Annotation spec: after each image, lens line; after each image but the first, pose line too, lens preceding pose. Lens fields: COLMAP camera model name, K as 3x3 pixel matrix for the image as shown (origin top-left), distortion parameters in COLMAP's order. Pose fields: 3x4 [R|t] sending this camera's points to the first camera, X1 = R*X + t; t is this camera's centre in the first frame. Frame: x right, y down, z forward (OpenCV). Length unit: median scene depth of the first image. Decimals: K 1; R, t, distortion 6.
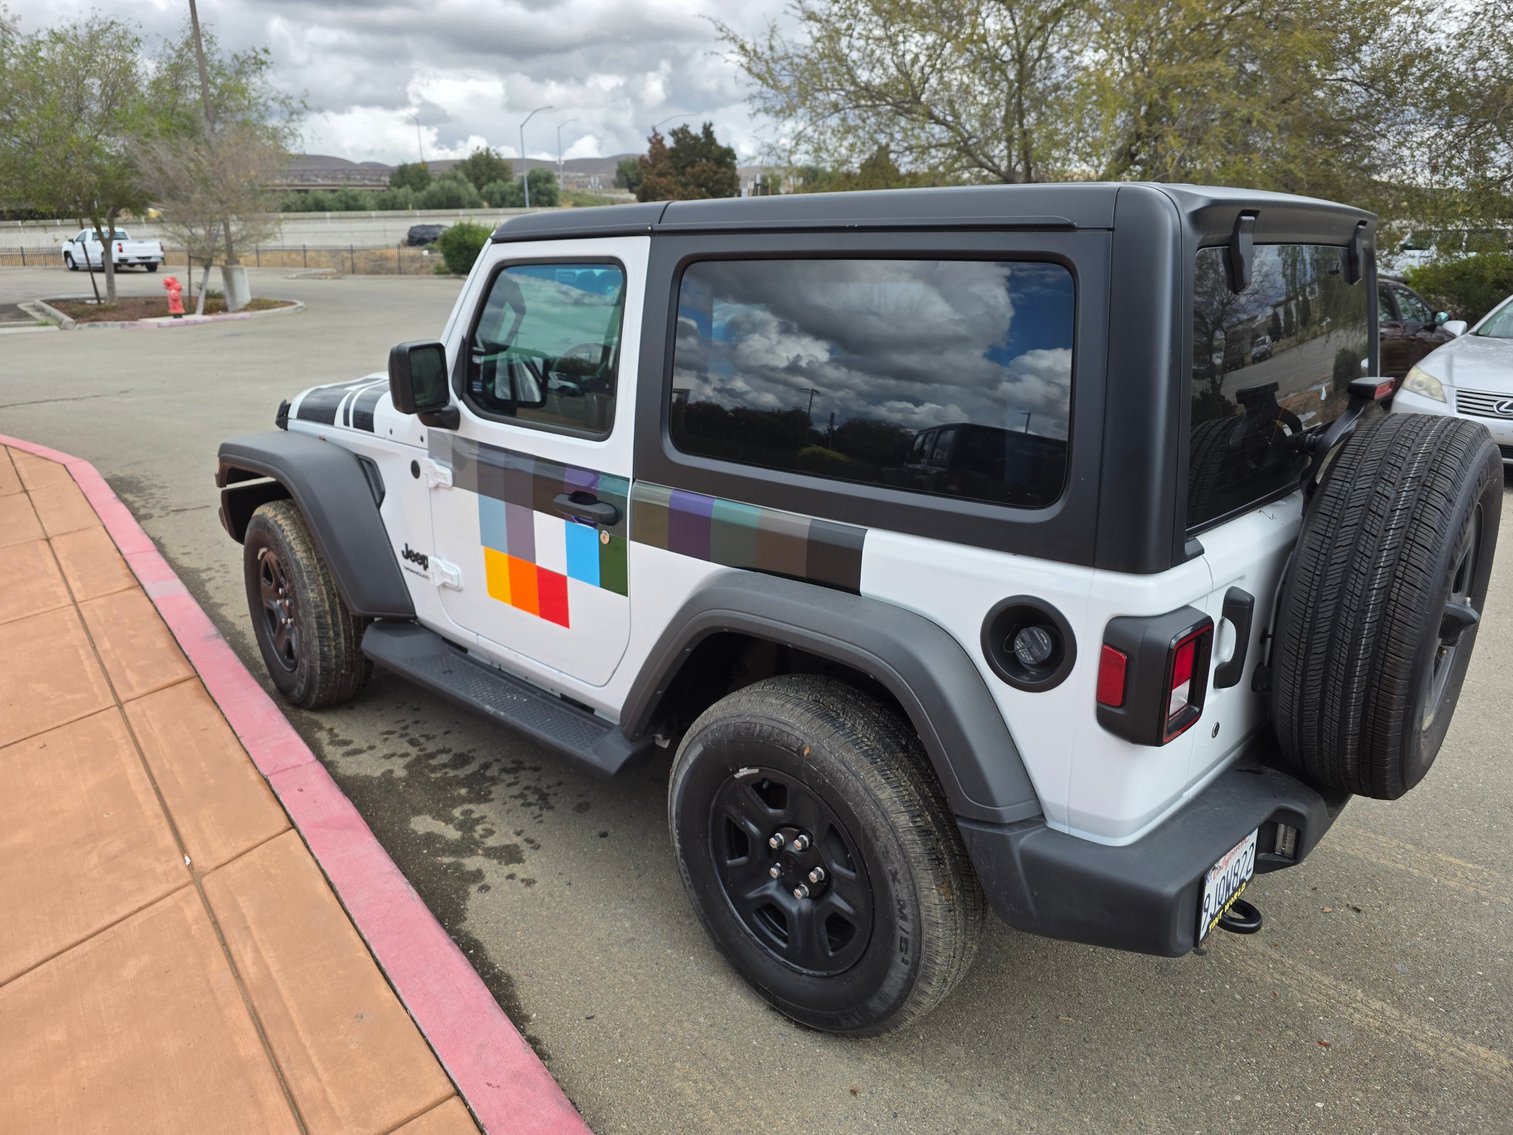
lens RADIAL K [[1036.5, 0, 750.8], [0, 1036.5, 570.7], [0, 0, 1]] dist [0.002160, -0.006783]
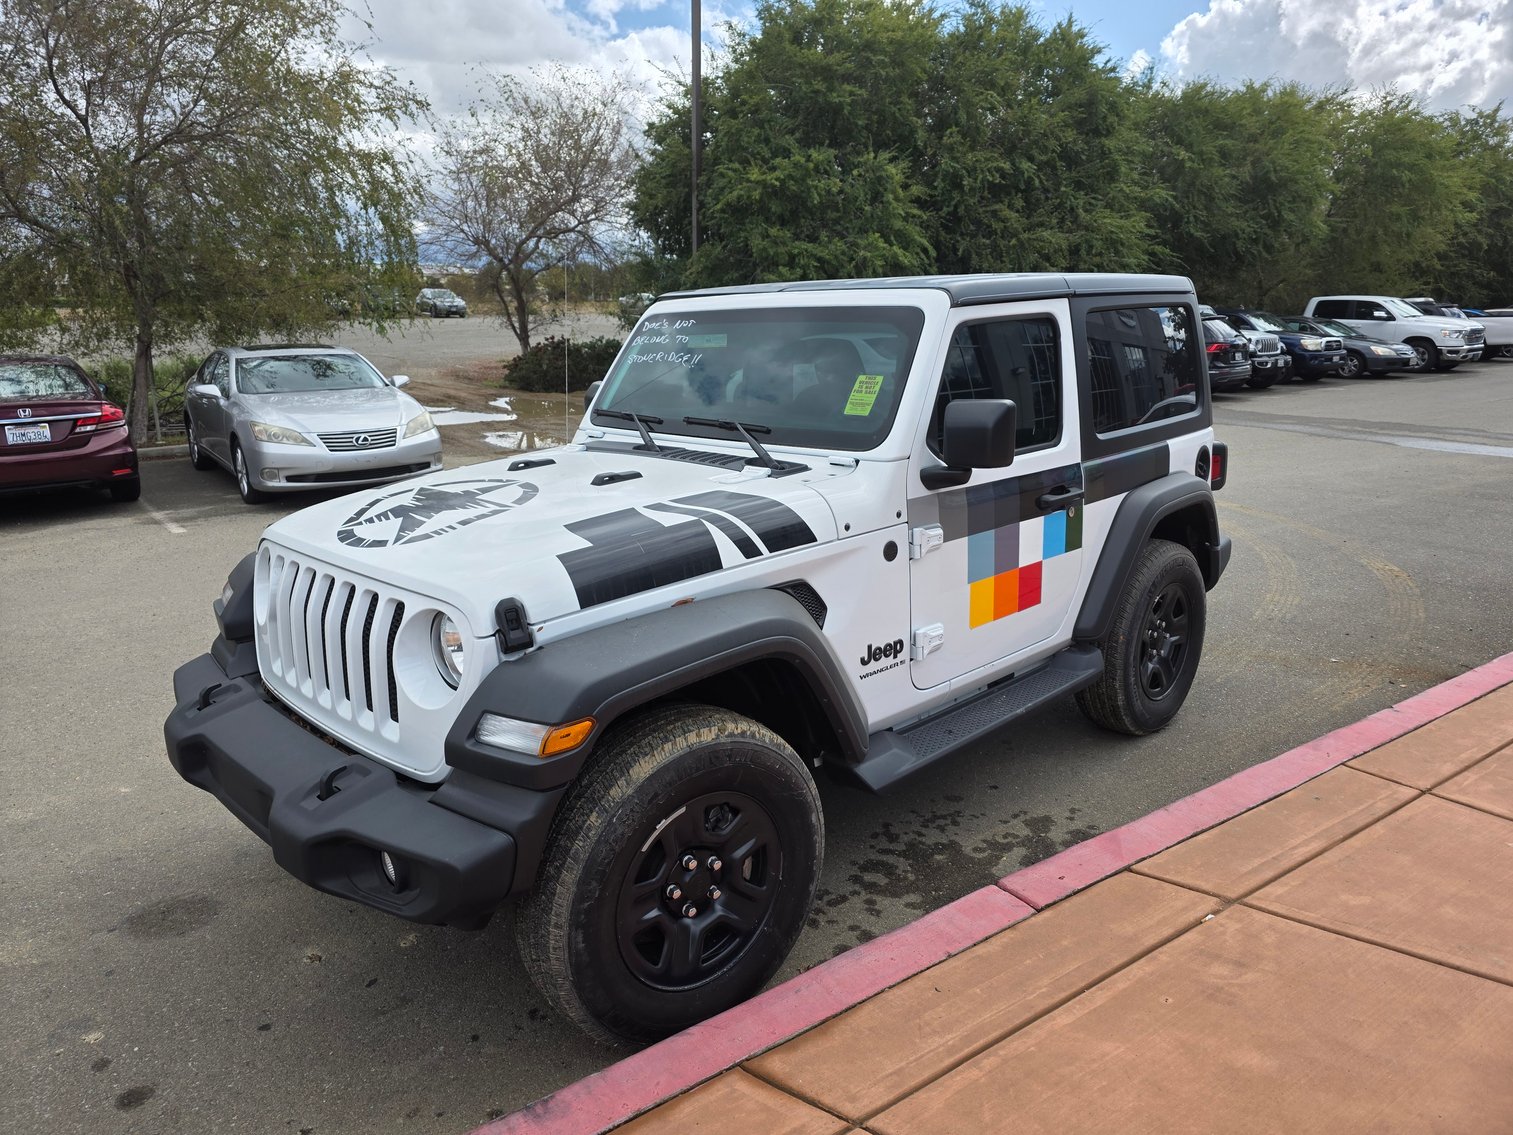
lens RADIAL K [[1036.5, 0, 750.8], [0, 1036.5, 570.7], [0, 0, 1]] dist [0.002160, -0.006783]
pose [[0.041145, -0.247974, 0.967893, -0.073587], [0.319106, 0.921241, 0.222456, -0.019631], [-0.946825, 0.299707, 0.117035, 0.061542]]
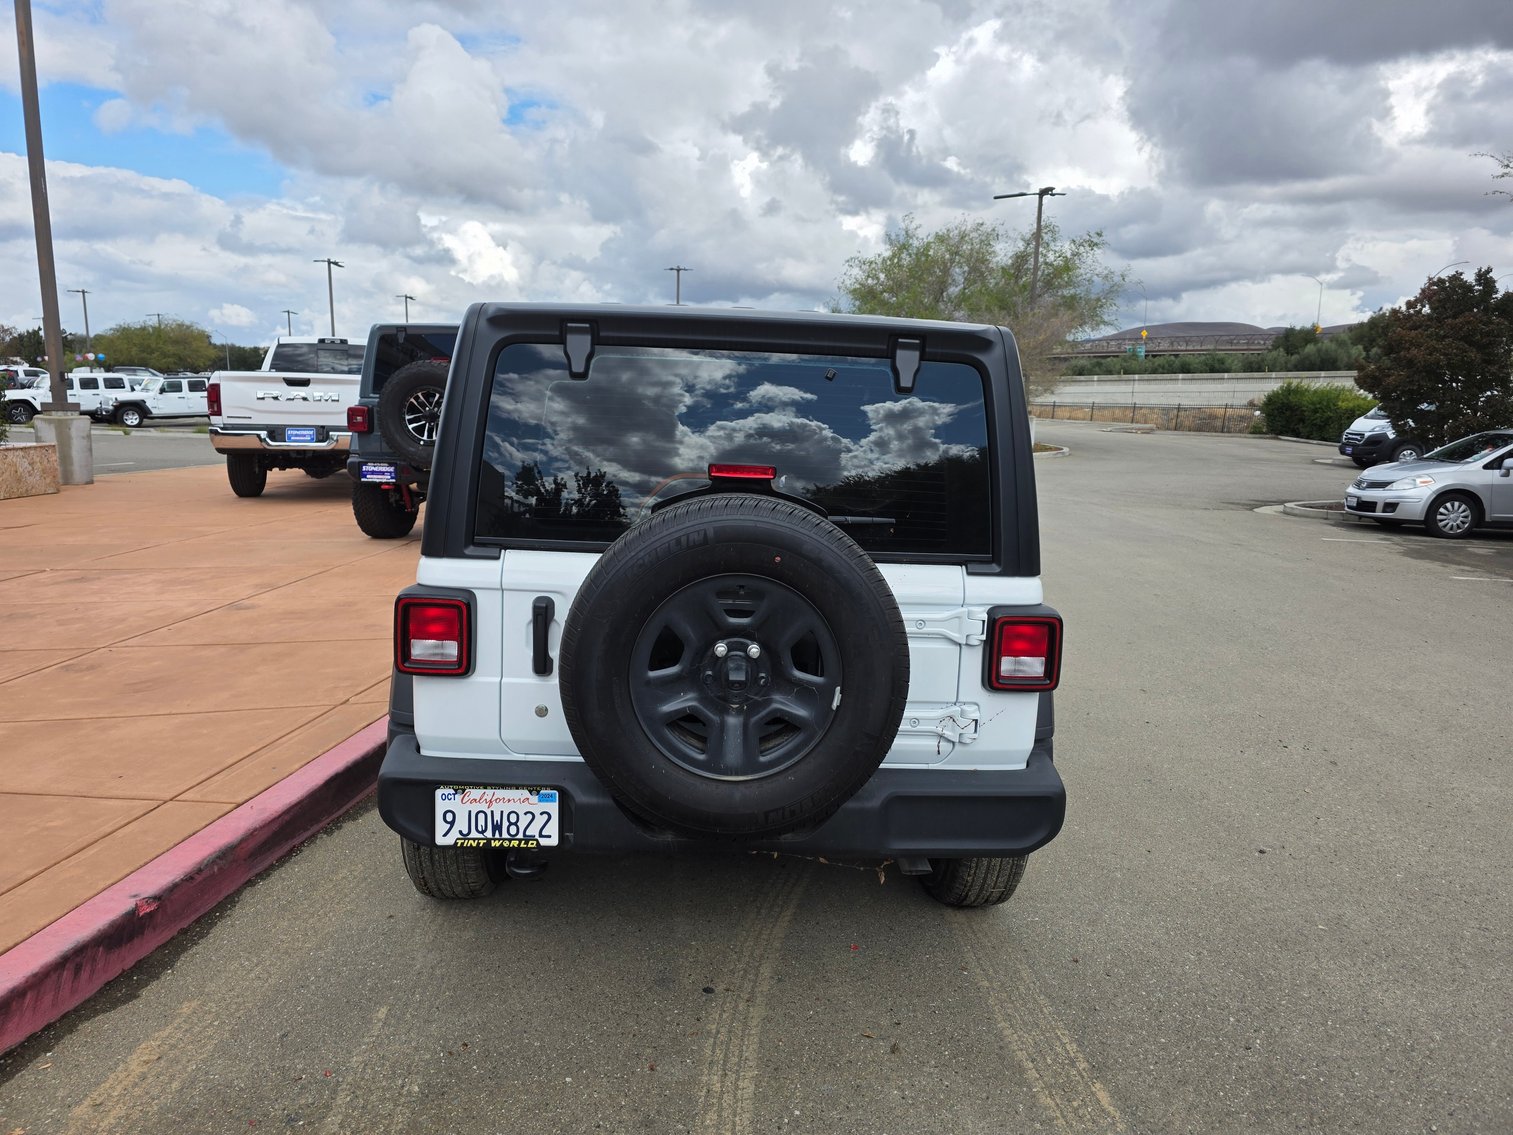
lens RADIAL K [[1036.5, 0, 750.8], [0, 1036.5, 570.7], [0, 0, 1]] dist [0.002160, -0.006783]
pose [[0.689430, 0.136921, -0.711294, 0.058063], [-0.240295, 0.969597, -0.046265, -0.000663], [0.683333, 0.202817, 0.701371, 0.009659]]
